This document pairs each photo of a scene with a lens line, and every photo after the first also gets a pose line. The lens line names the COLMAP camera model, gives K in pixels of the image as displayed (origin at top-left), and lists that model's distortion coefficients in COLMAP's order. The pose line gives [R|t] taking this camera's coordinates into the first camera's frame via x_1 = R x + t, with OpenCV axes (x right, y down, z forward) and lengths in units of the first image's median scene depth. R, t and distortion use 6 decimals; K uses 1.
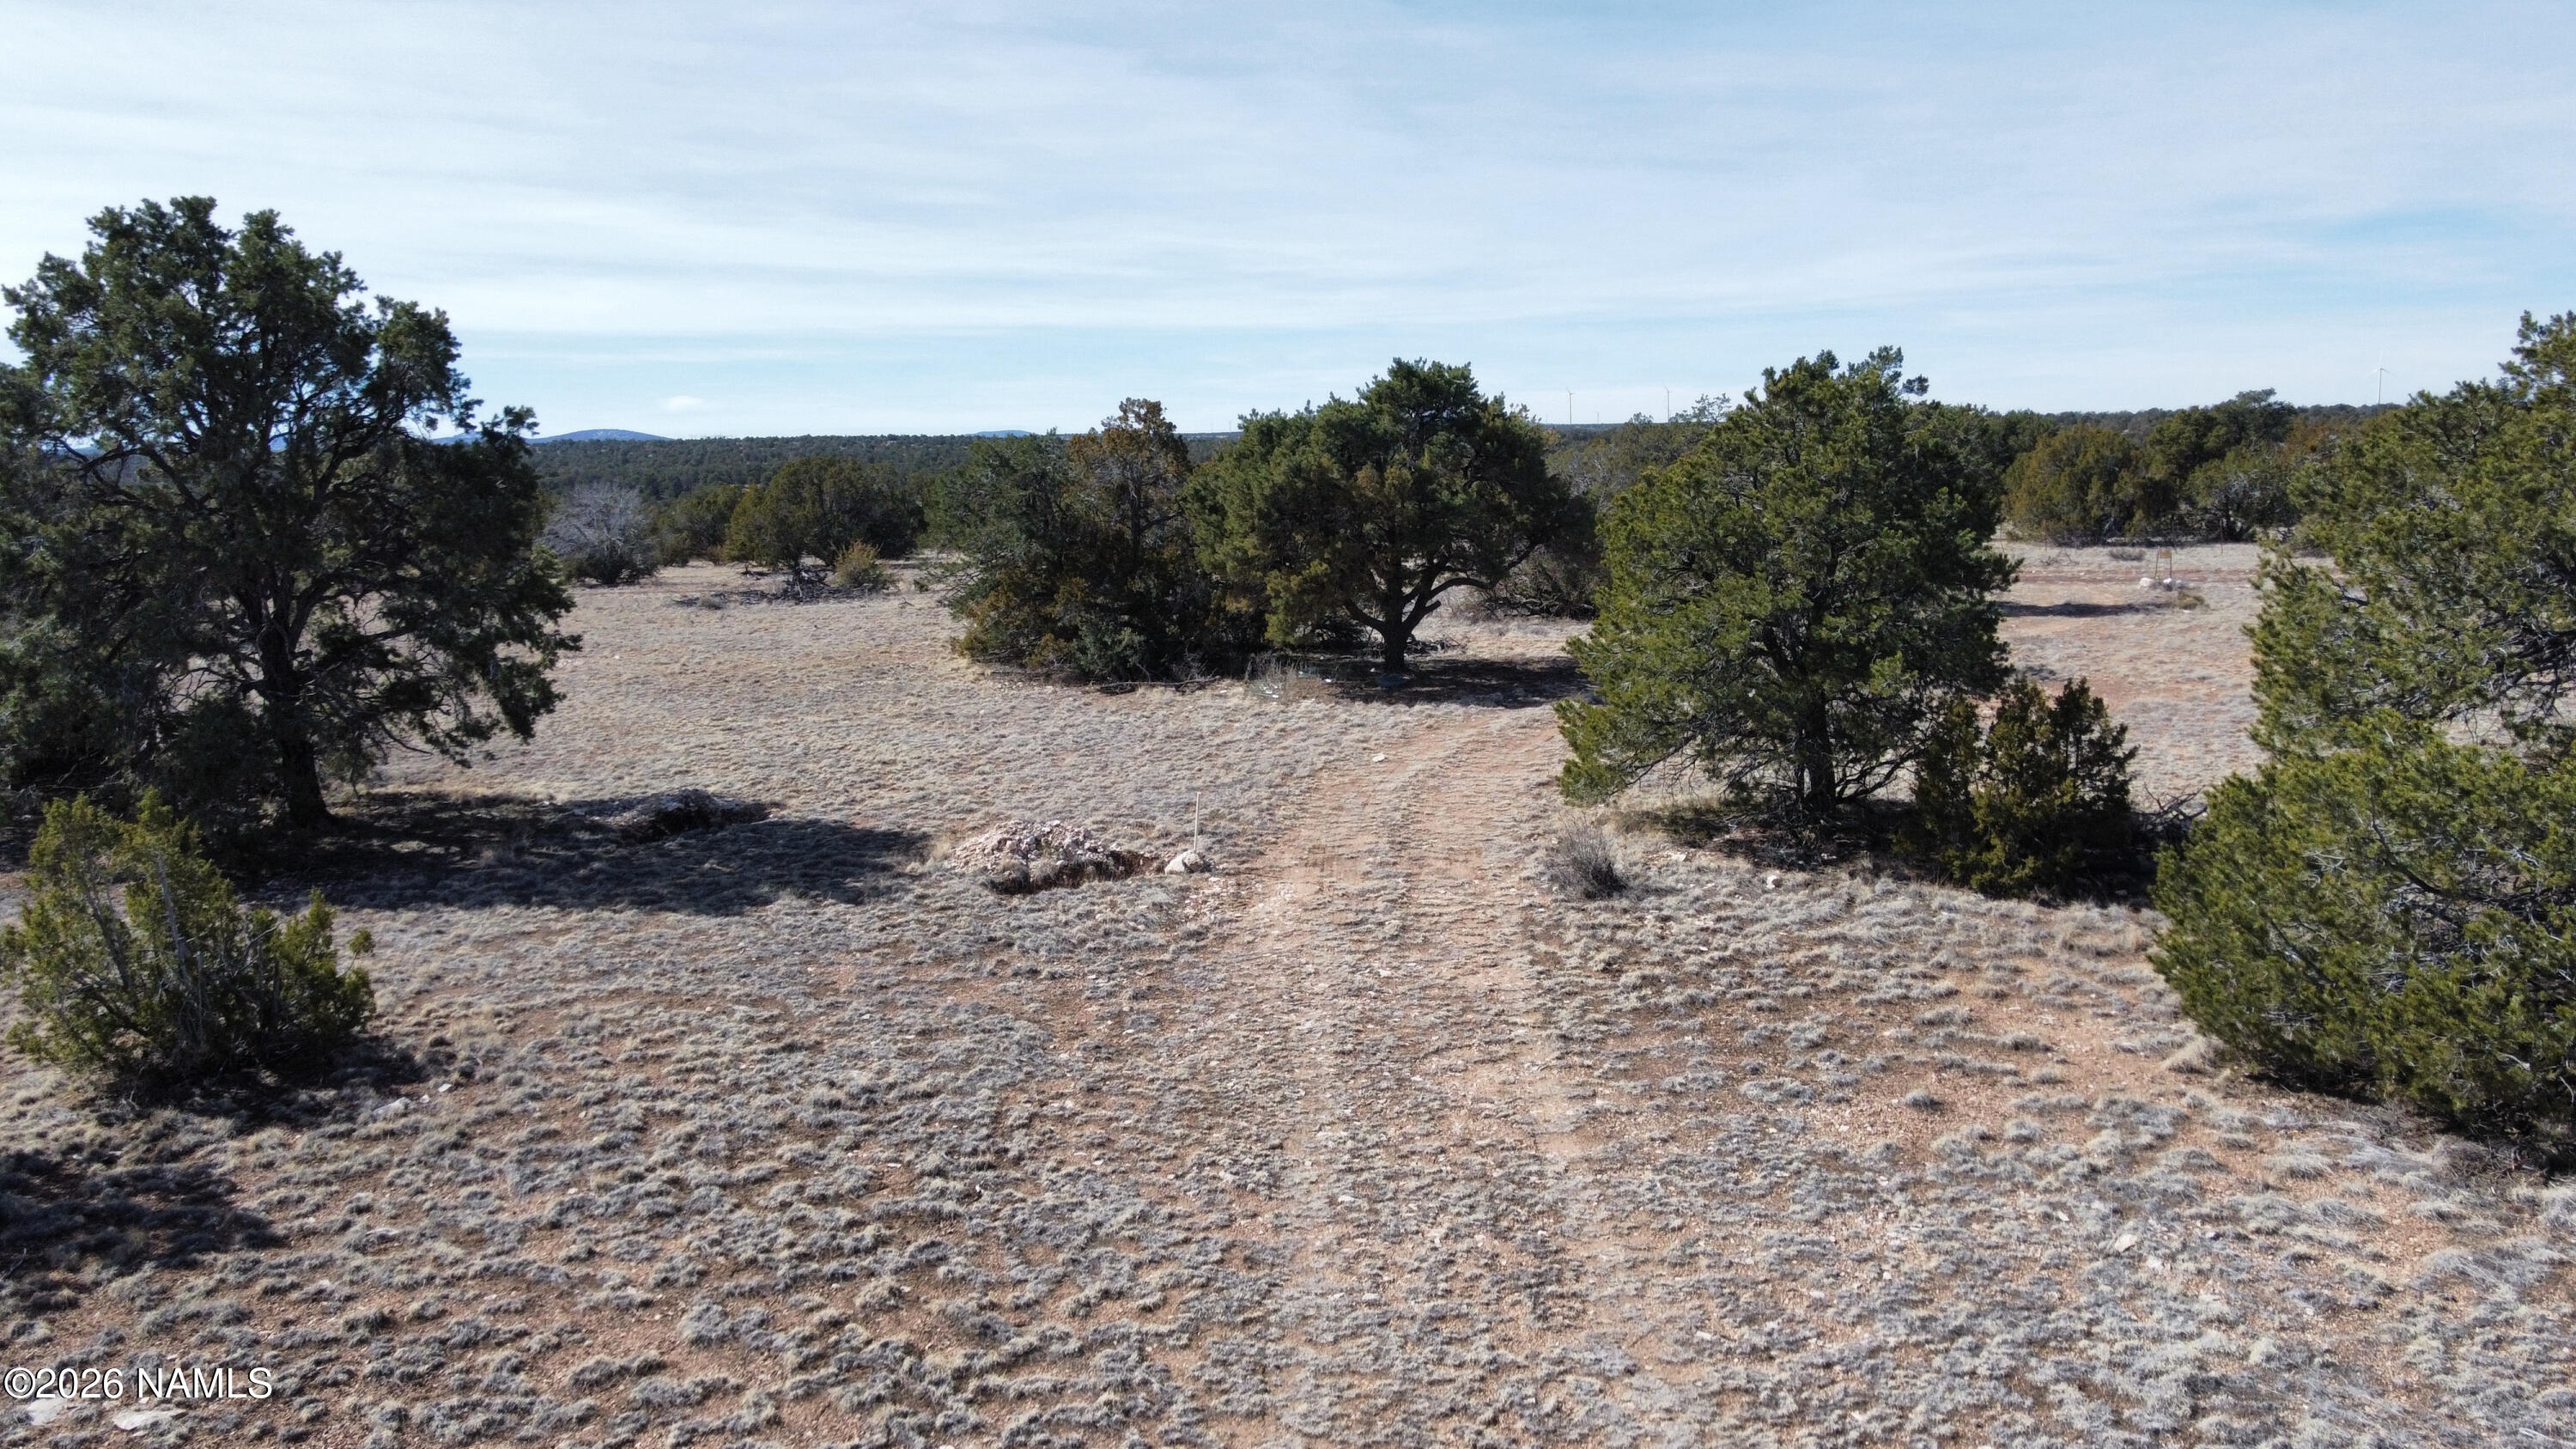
lens RADIAL K [[1963.2, 0, 1292.4], [0, 1963.2, 741.9], [0, 0, 1]] dist [0.015435, 0.009656]
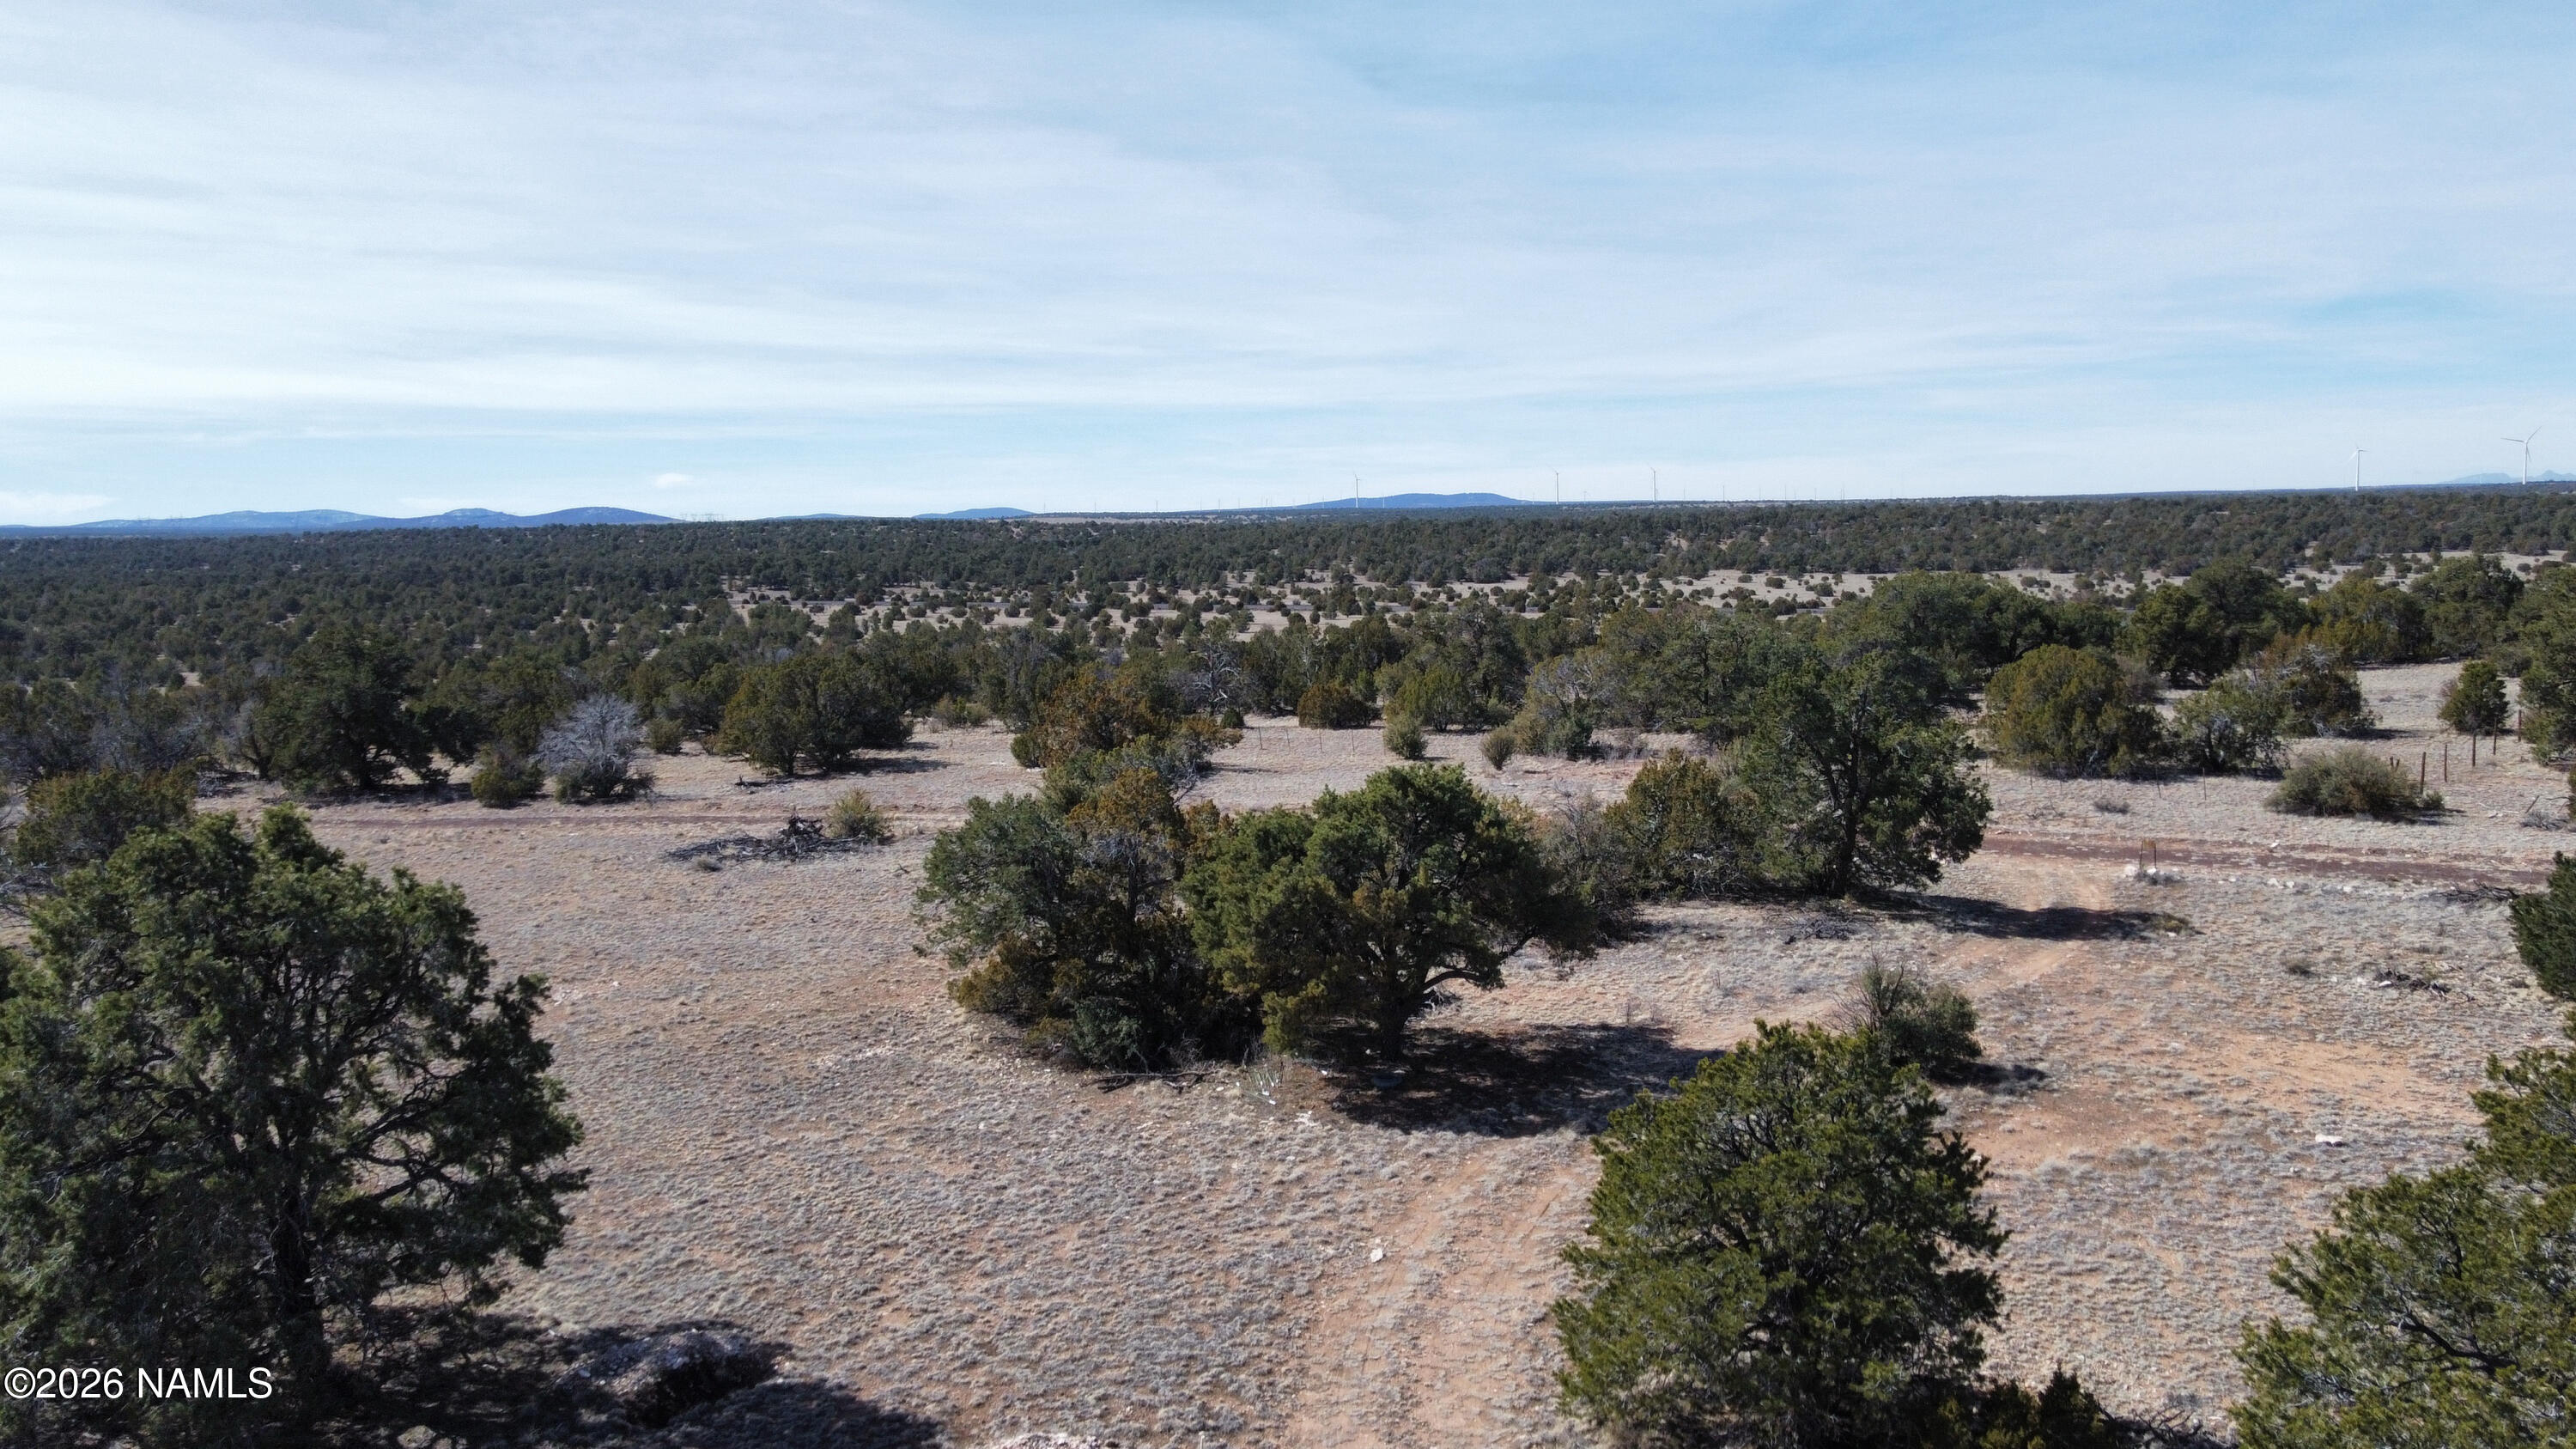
lens RADIAL K [[1963.2, 0, 1285.4], [0, 1963.2, 735.4], [0, 0, 1]] dist [0.015435, 0.009656]
pose [[0.999995, -0.000406, 0.003281, -0.005062], [0.000503, 0.999553, -0.029895, -0.180693], [-0.003267, 0.029897, 0.999548, -0.014444]]
